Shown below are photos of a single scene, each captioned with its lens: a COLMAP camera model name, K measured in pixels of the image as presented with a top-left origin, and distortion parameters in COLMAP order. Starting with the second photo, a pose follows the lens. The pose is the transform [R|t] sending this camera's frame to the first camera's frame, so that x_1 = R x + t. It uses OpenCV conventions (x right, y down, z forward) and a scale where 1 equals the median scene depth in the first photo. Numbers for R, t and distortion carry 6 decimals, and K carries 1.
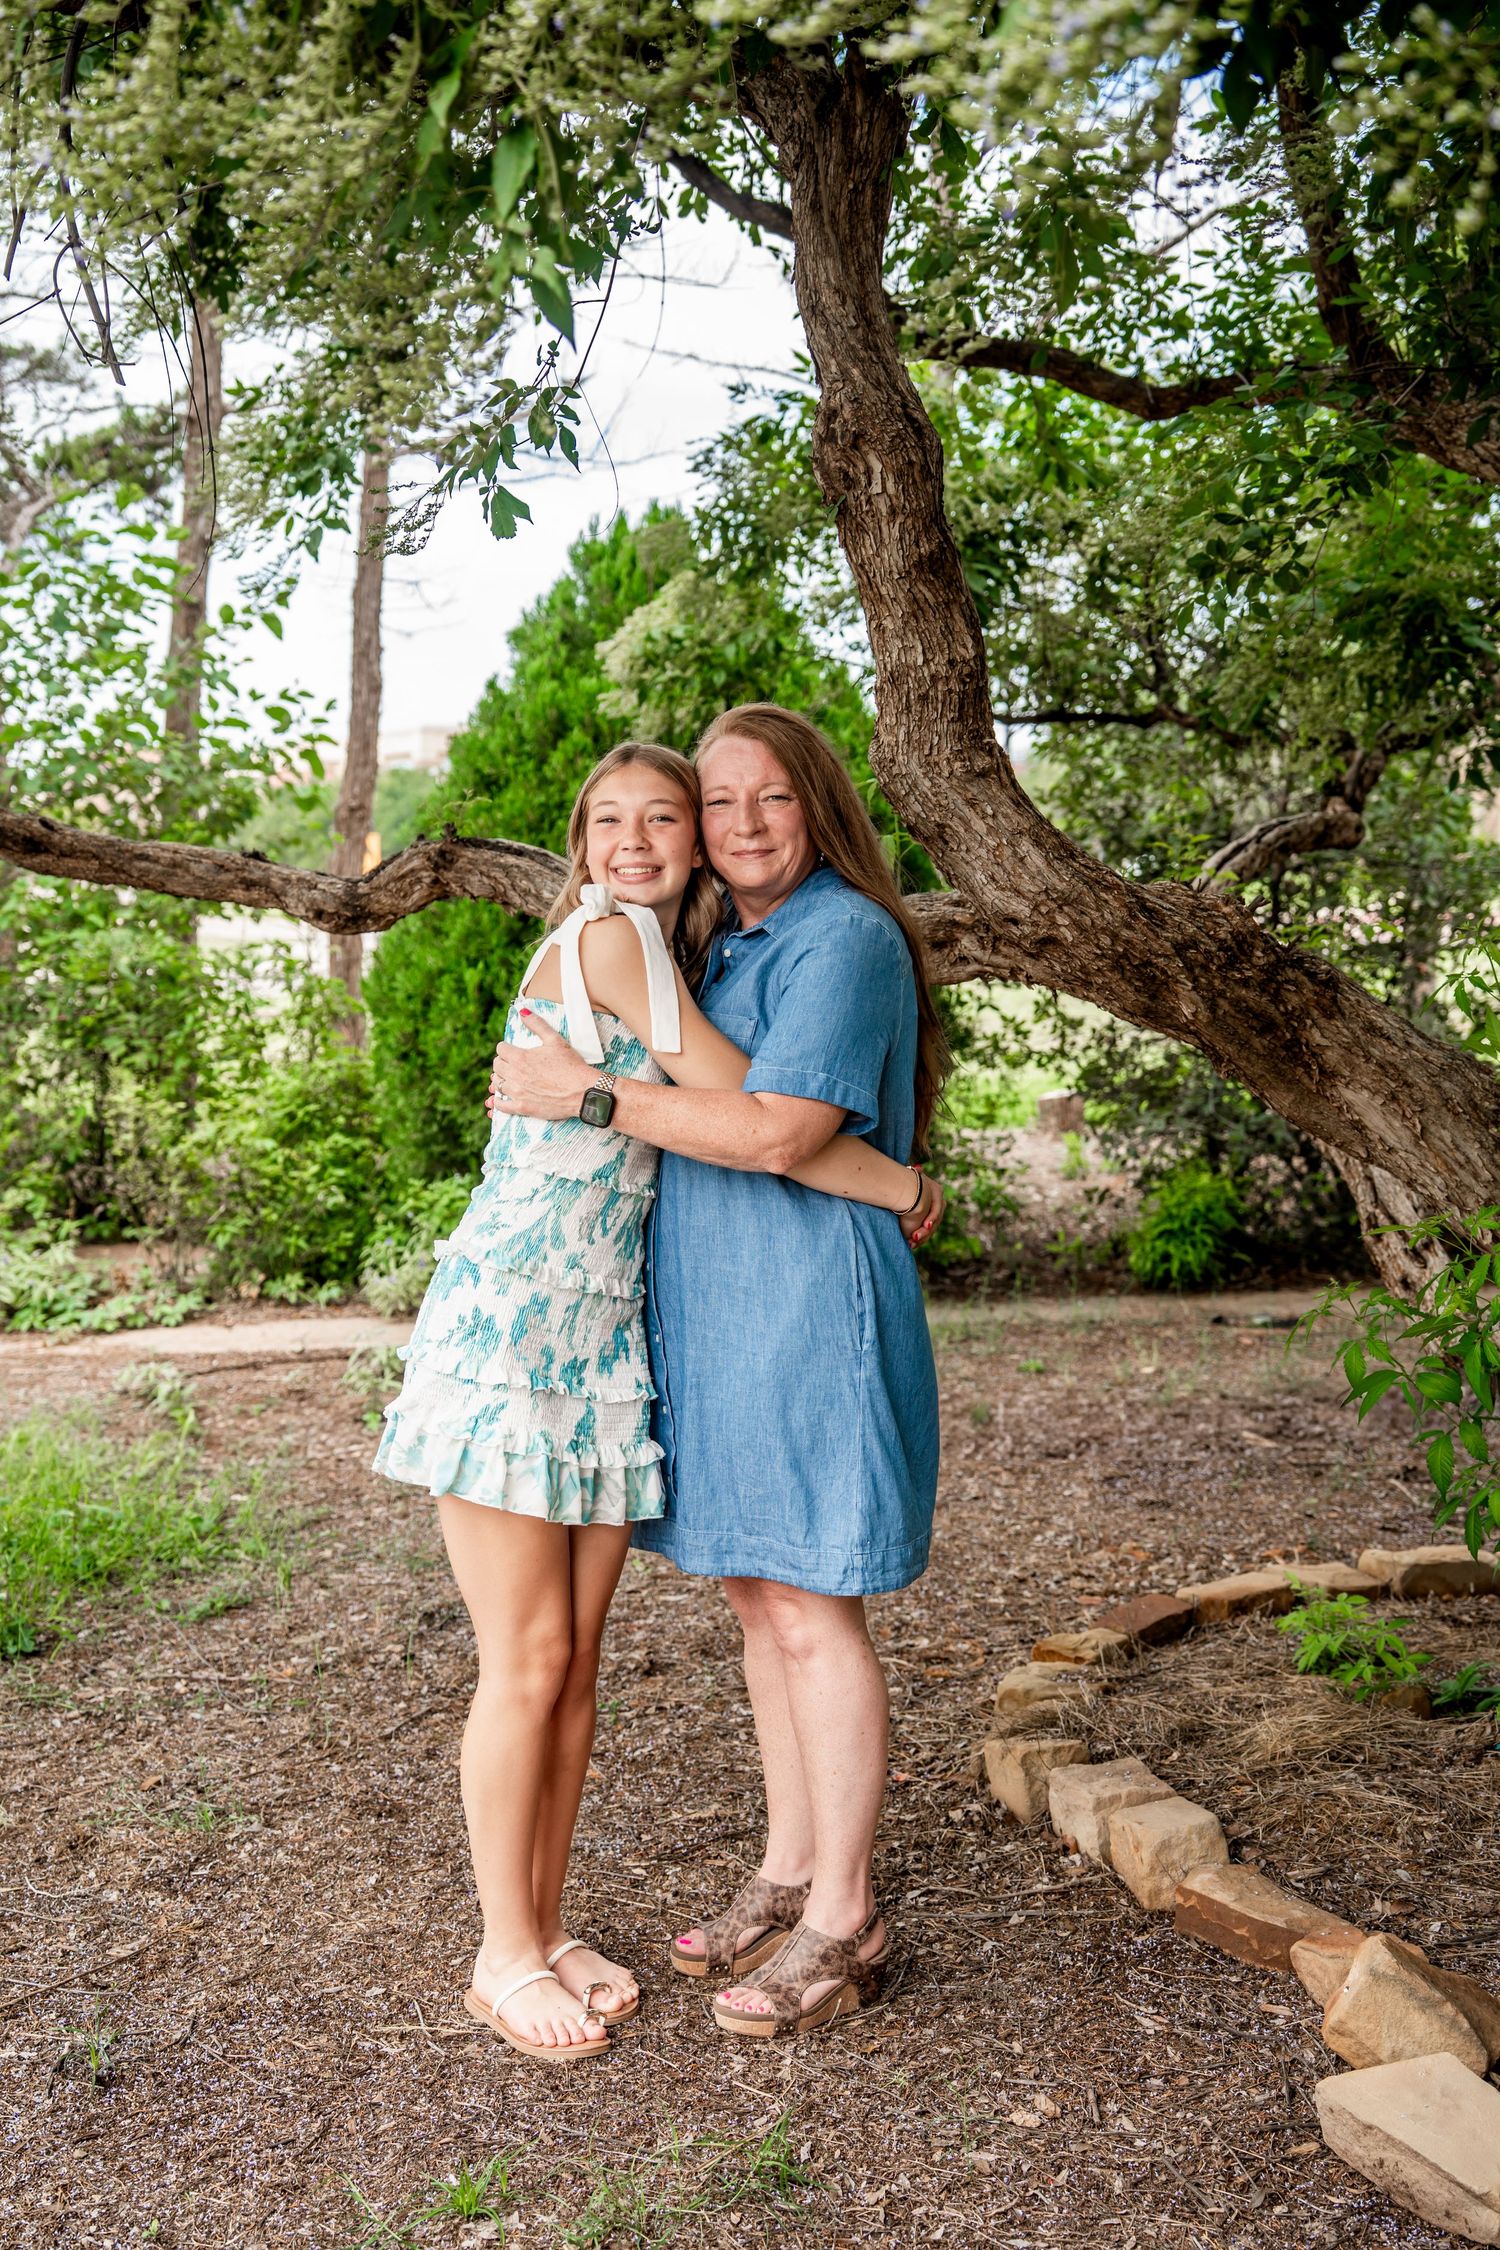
lens RADIAL K [[2846.4, 0, 748.0], [0, 2846.4, 1101.4], [0, 0, 1]] dist [-0.017994, 0.300564]
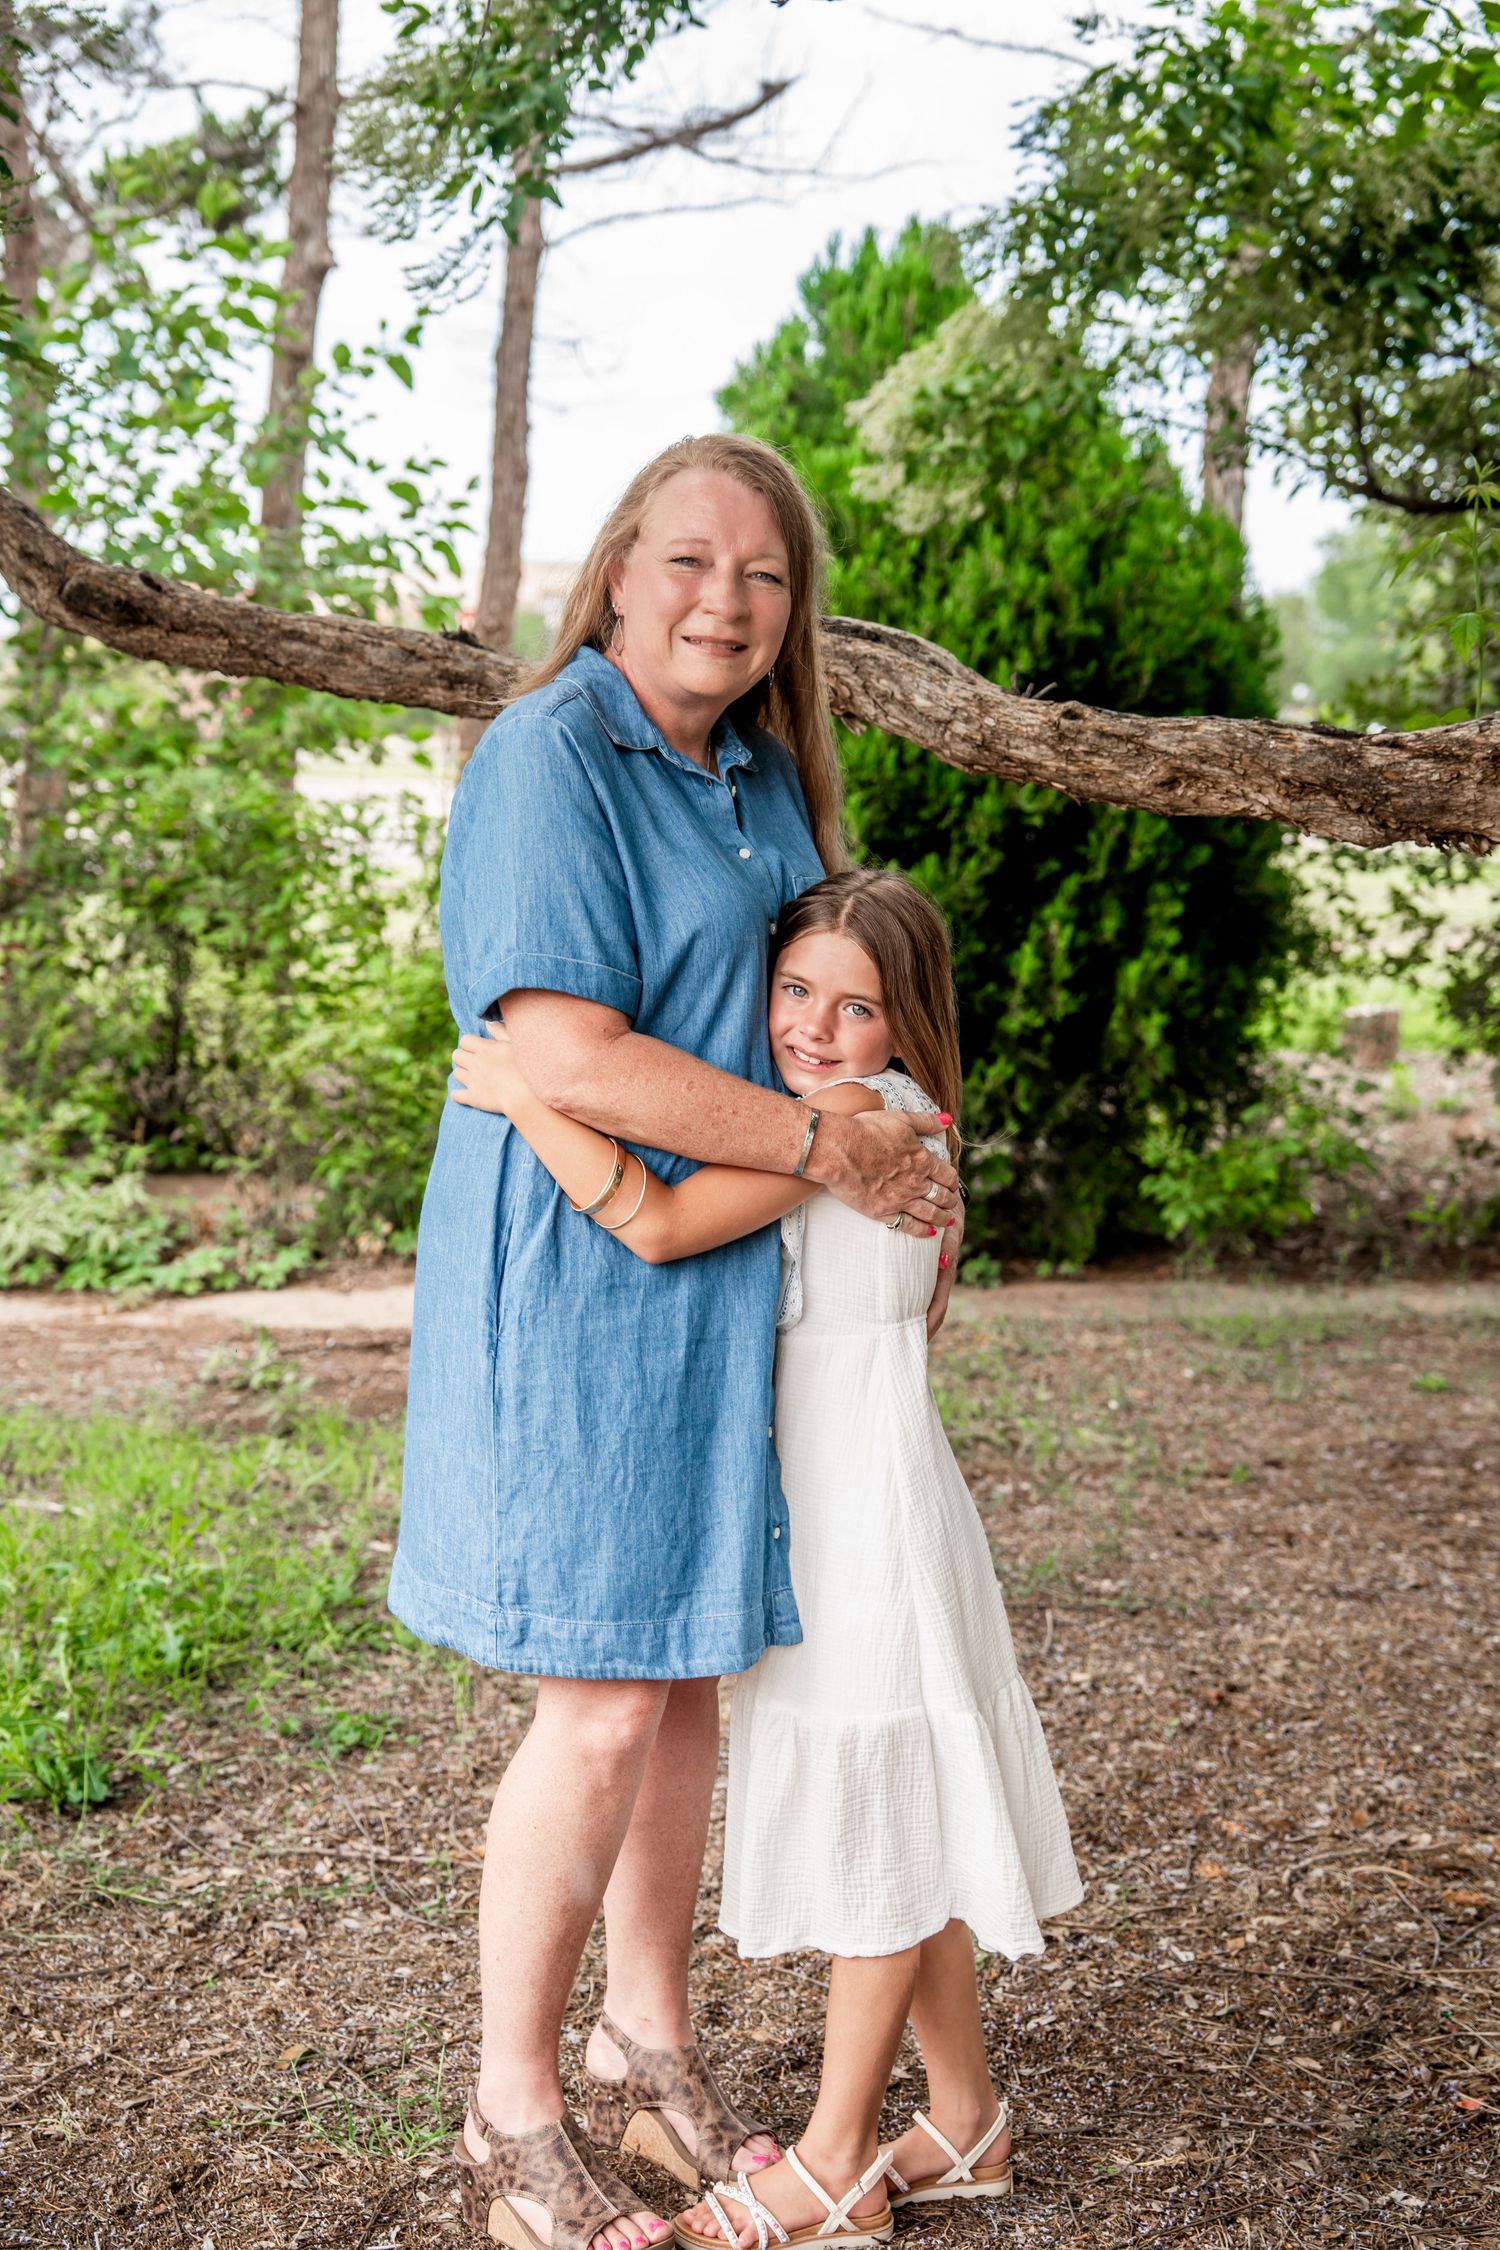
lens RADIAL K [[3260.9, 0, 747.4], [0, 3260.9, 1113.3], [0, 0, 1]] dist [0.068922, 0.597608]
pose [[0.998865, 0.026143, -0.039823, -0.039348], [-0.024767, 0.999092, 0.034654, -0.001780], [0.040693, -0.033628, 0.998606, 0.125559]]
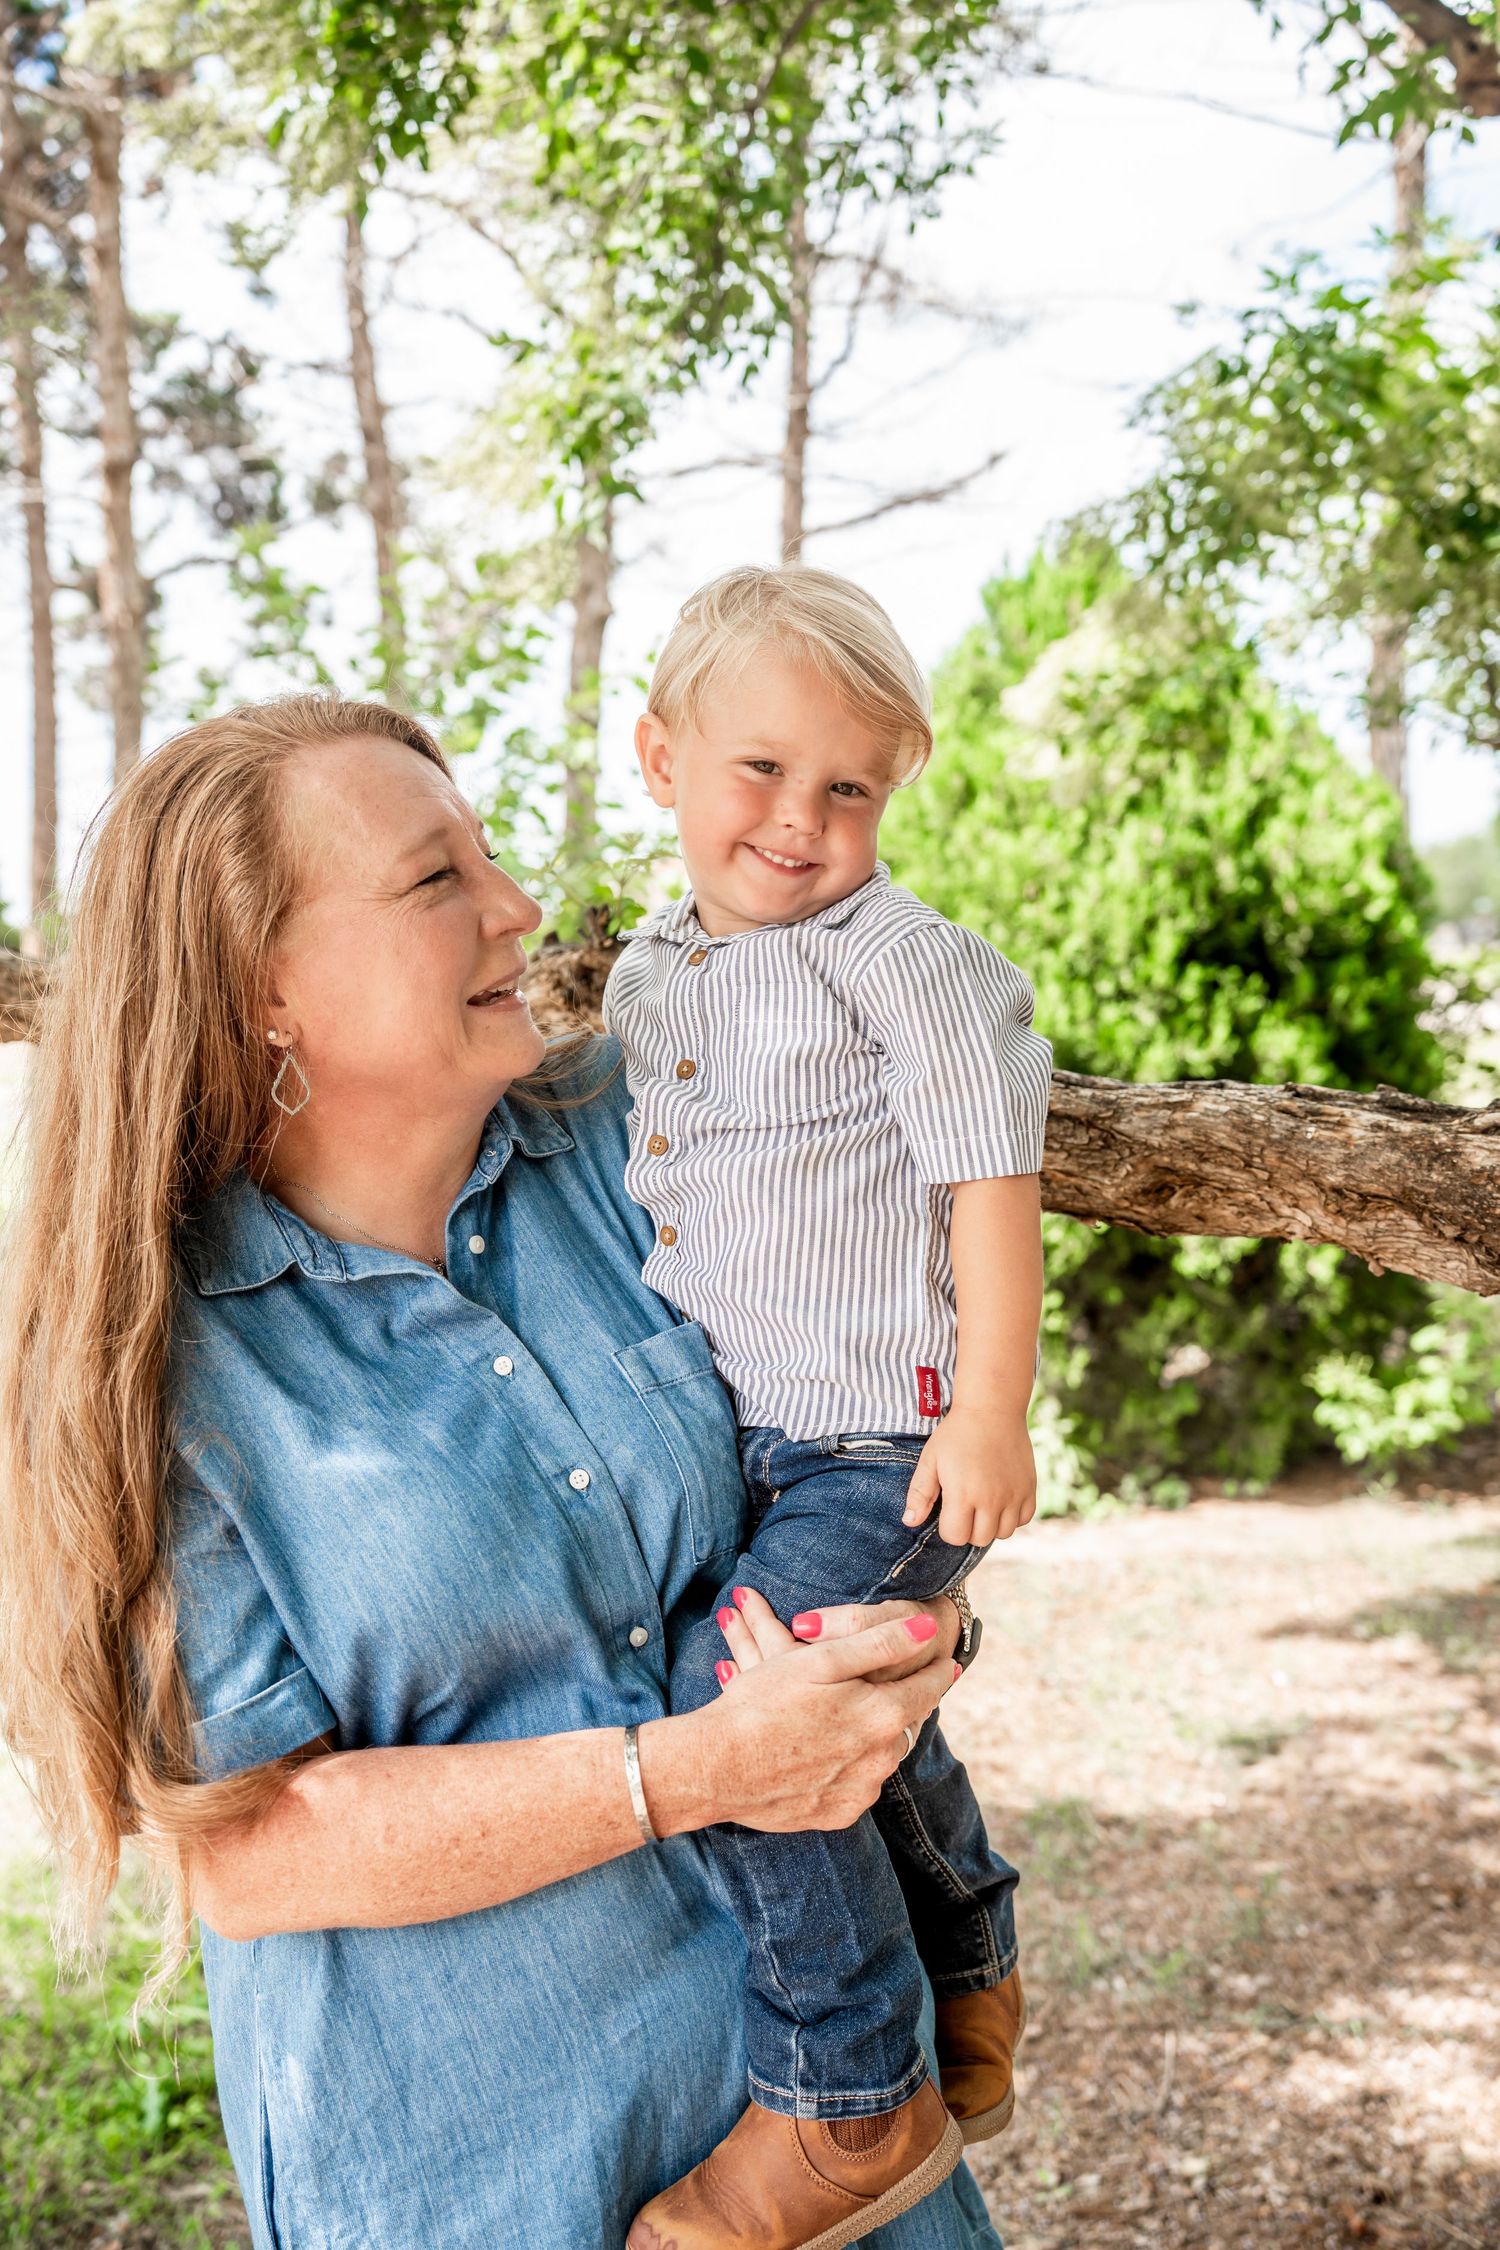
lens RADIAL K [[2378.6, 0, 750.0], [0, 2378.6, 1125.0], [0, 0, 1]] dist [-0.076938, 0.219256]
pose [[0.984106, -0.009342, -0.177334, -0.006529], [0.007571, 0.999914, -0.010663, -0.029902], [0.177418, 0.009151, 0.984093, 0.321140]]
